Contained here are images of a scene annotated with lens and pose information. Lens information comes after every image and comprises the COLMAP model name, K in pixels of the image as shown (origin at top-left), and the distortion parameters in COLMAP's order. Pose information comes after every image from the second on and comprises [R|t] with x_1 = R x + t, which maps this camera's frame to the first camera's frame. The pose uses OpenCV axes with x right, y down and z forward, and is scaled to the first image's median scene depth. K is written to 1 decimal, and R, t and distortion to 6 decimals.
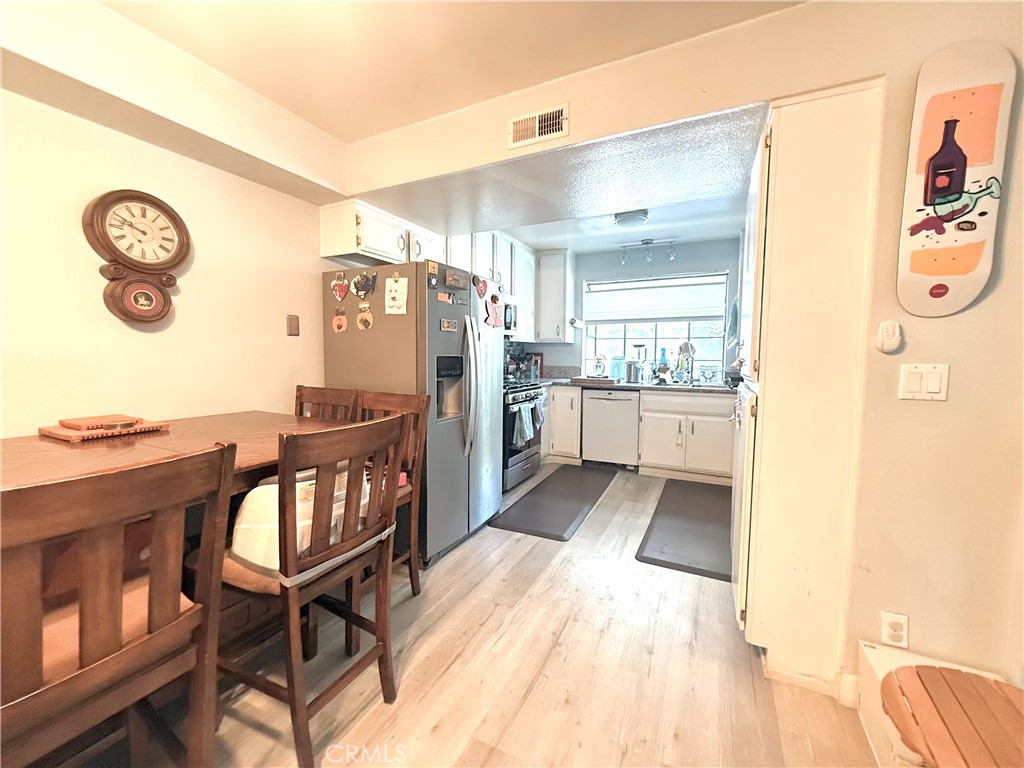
lens RADIAL K [[409.9, 0, 512.7], [0, 409.9, 379.8], [0, 0, 1]] dist [0.003956, 0.000259]
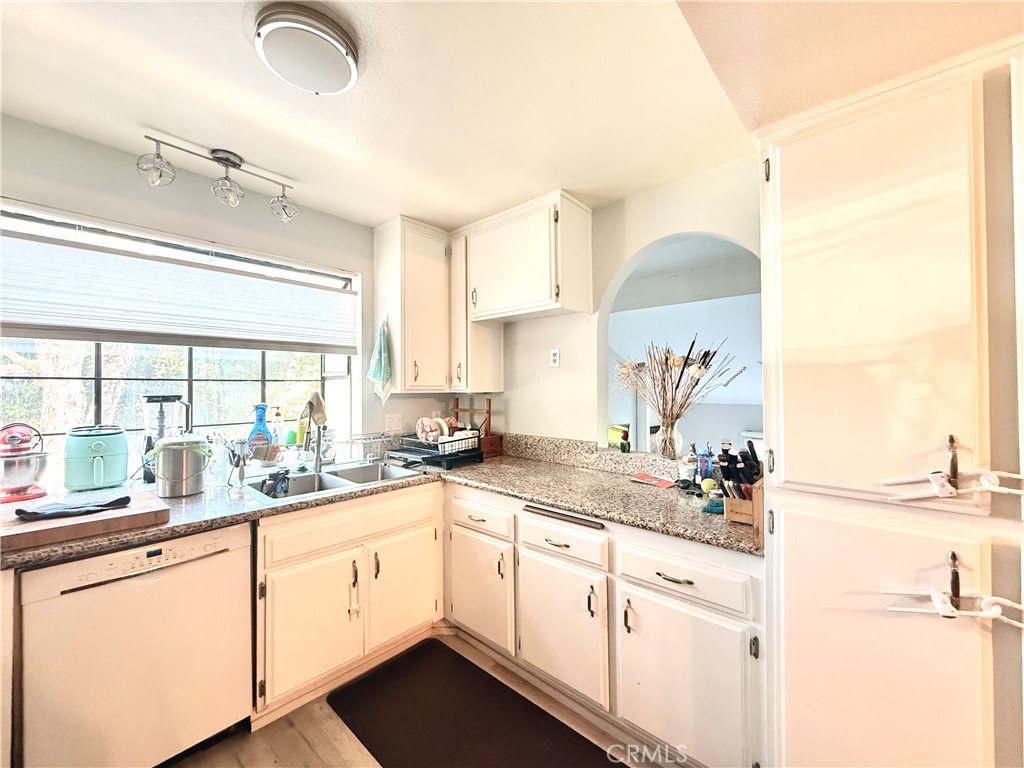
lens RADIAL K [[409.9, 0, 512.3], [0, 409.9, 383.4], [0, 0, 1]] dist [0.003956, 0.000259]
pose [[0.268378, 0.002201, 0.963311, -0.003826], [0.065627, 0.997632, -0.020563, -0.076313], [-0.961076, 0.068737, 0.267598, 0.624148]]
